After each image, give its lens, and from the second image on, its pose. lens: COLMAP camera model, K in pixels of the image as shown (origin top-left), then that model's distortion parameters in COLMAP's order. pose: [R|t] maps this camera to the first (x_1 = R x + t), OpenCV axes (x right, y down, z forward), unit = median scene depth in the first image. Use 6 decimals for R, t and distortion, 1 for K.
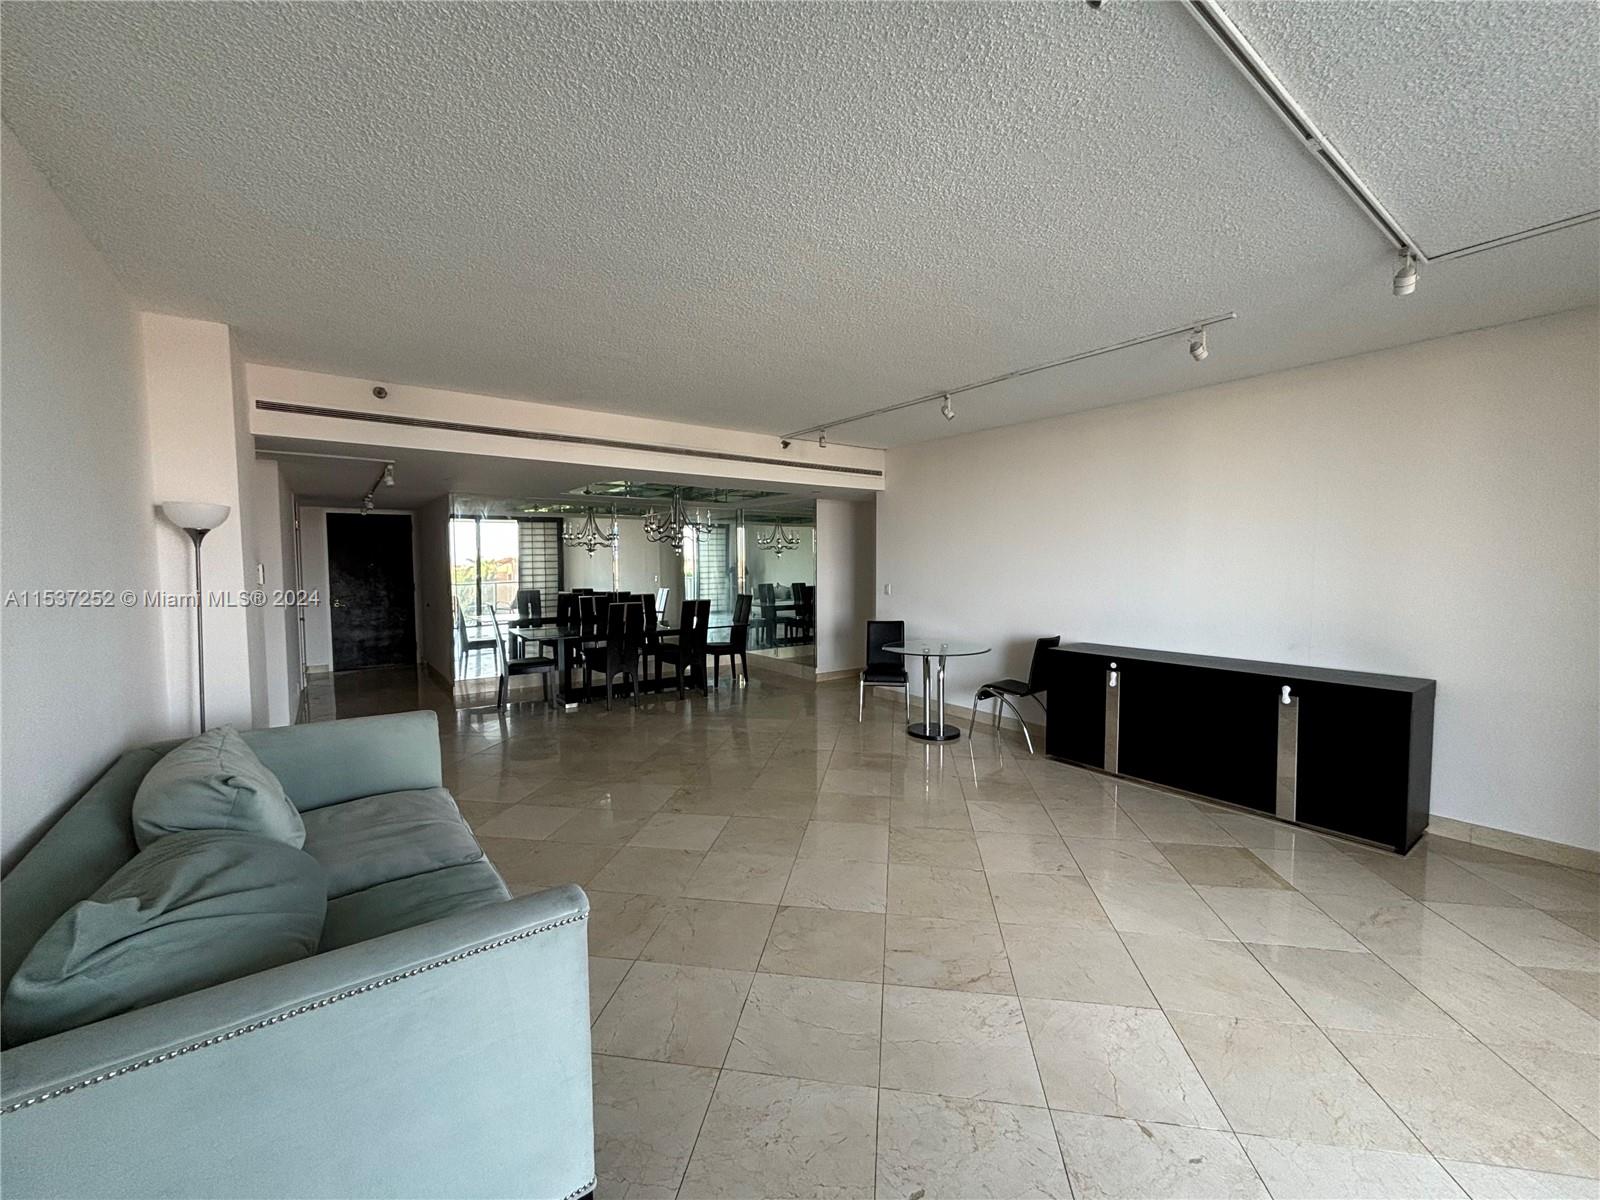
lens RADIAL K [[646.4, 0, 796.8], [0, 646.4, 601.6], [0, 0, 1]] dist [0.002238, -0.000551]
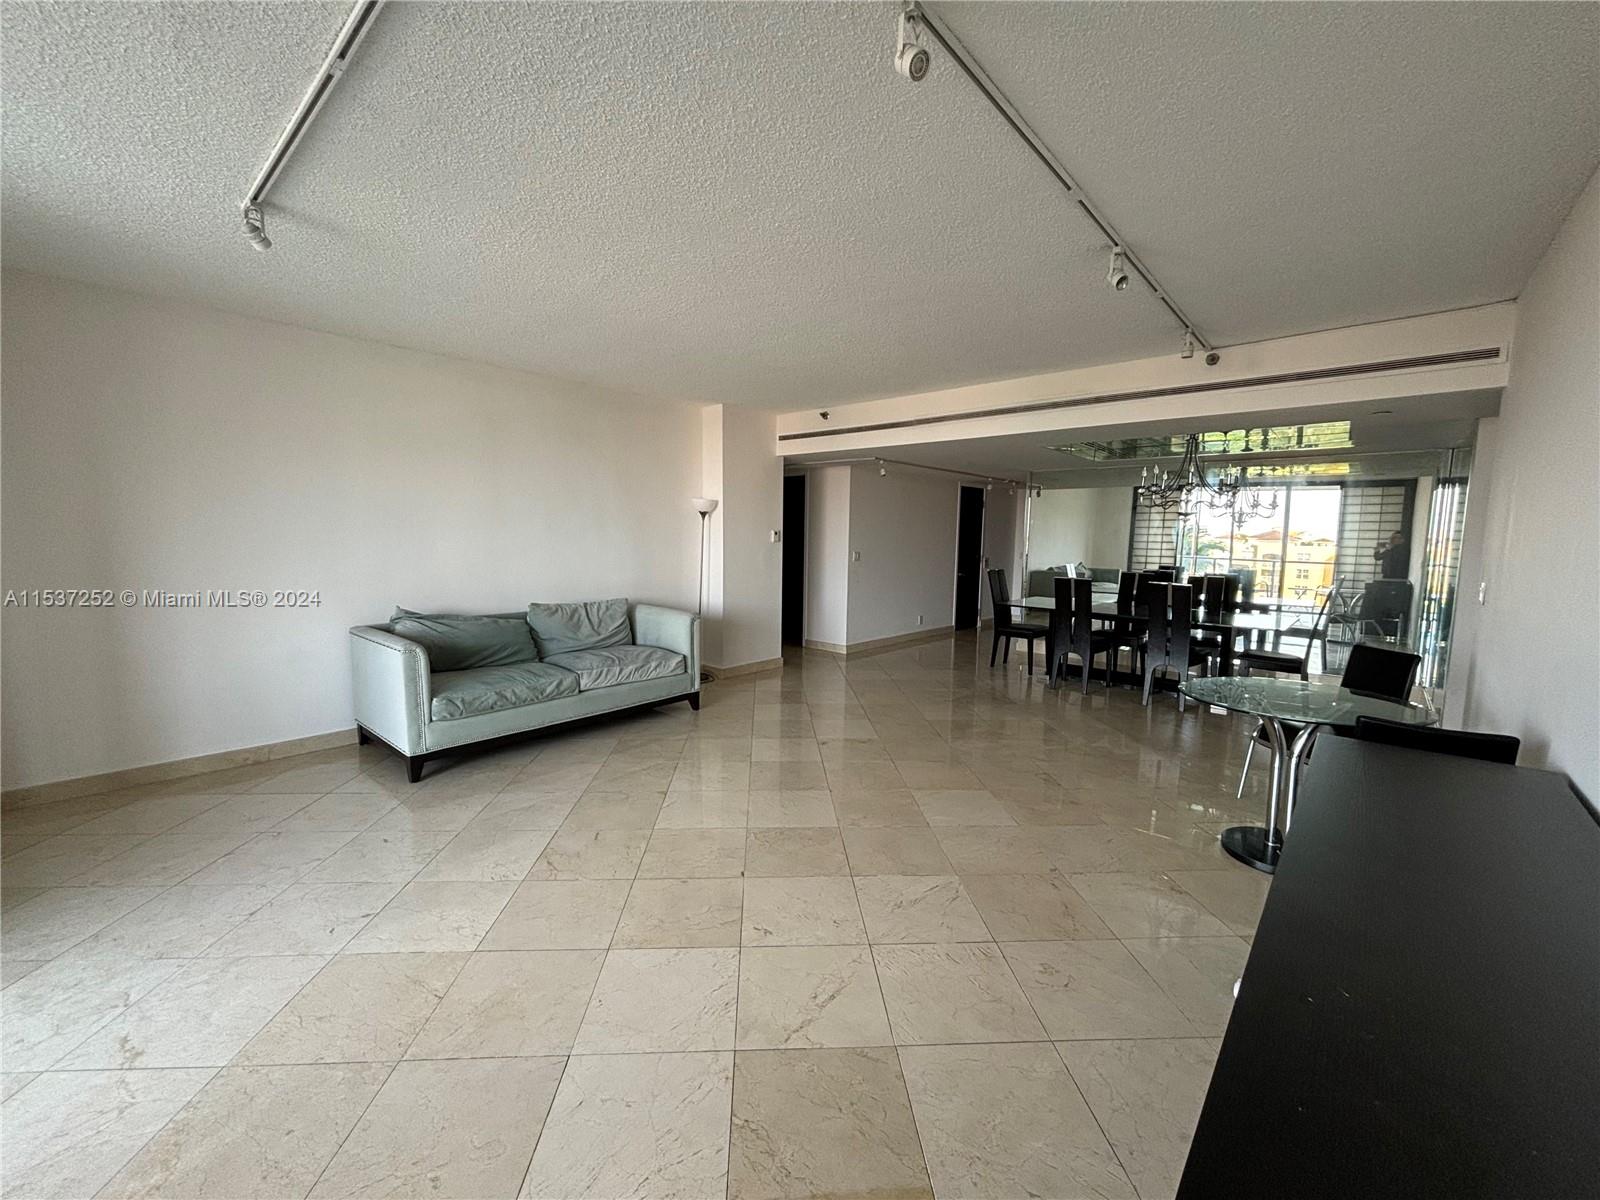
lens RADIAL K [[646.4, 0, 796.8], [0, 646.4, 601.6], [0, 0, 1]] dist [0.002238, -0.000551]
pose [[0.201545, 0.107722, -0.973538, 0.826391], [-0.075141, 0.992705, 0.094287, -0.032705], [0.976593, 0.054150, 0.208169, 0.641330]]
